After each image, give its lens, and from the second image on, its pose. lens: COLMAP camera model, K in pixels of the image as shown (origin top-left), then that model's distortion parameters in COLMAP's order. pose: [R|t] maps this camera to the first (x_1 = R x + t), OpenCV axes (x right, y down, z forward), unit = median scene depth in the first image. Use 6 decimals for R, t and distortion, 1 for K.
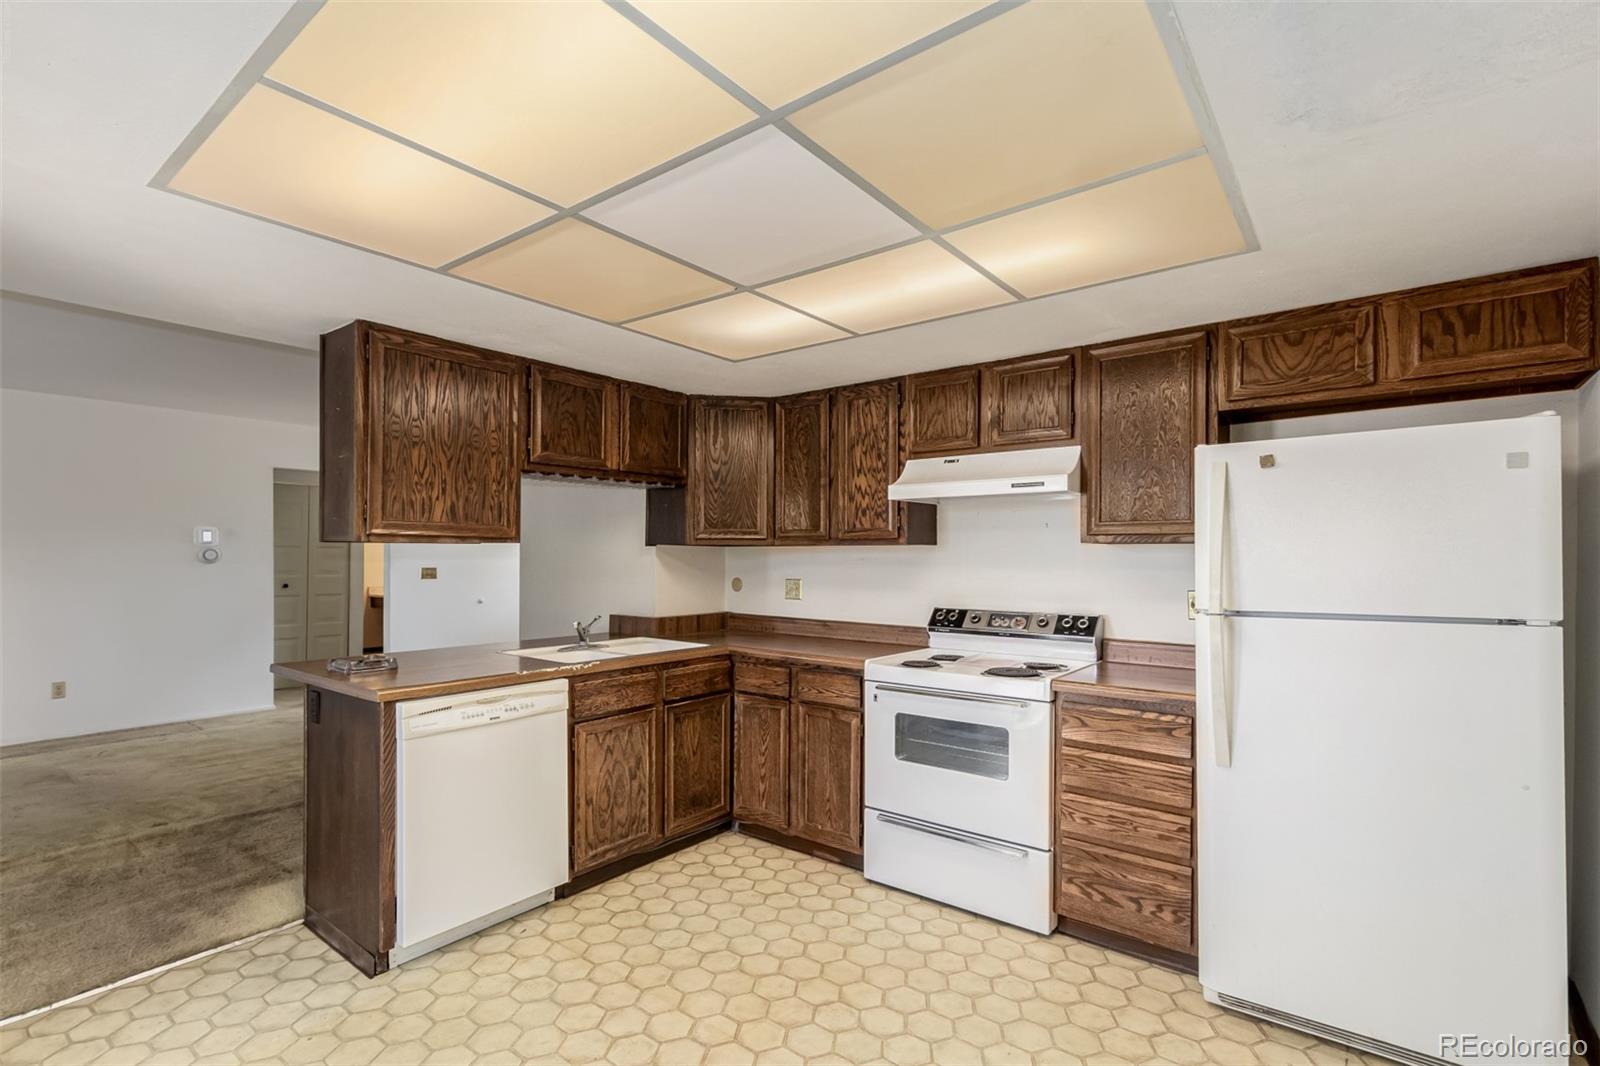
lens RADIAL K [[738.4, 0, 795.9], [0, 738.4, 556.5], [0, 0, 1]] dist [0.005946, -0.003704]
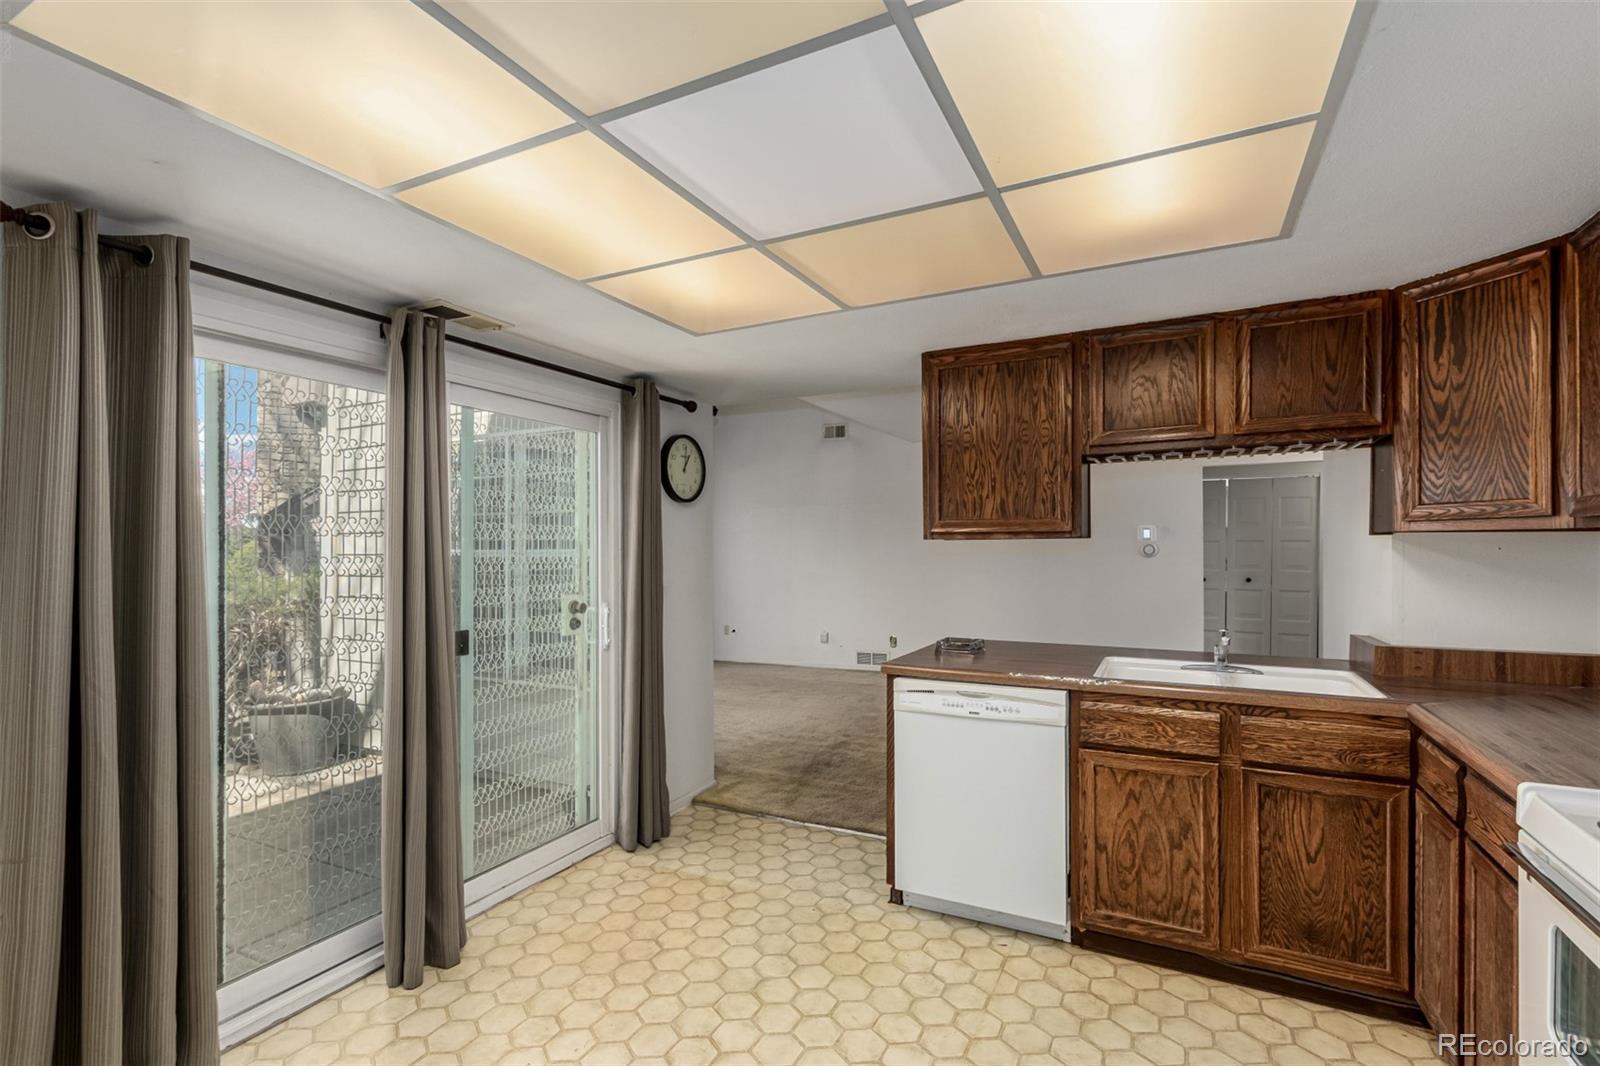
lens RADIAL K [[738.4, 0, 797.9], [0, 738.4, 544.9], [0, 0, 1]] dist [0.005946, -0.003704]
pose [[0.189254, -0.009453, -0.981883, 0.469642], [0.002550, 0.999955, -0.009135, -0.000920], [0.981925, -0.000775, 0.189270, 0.504978]]
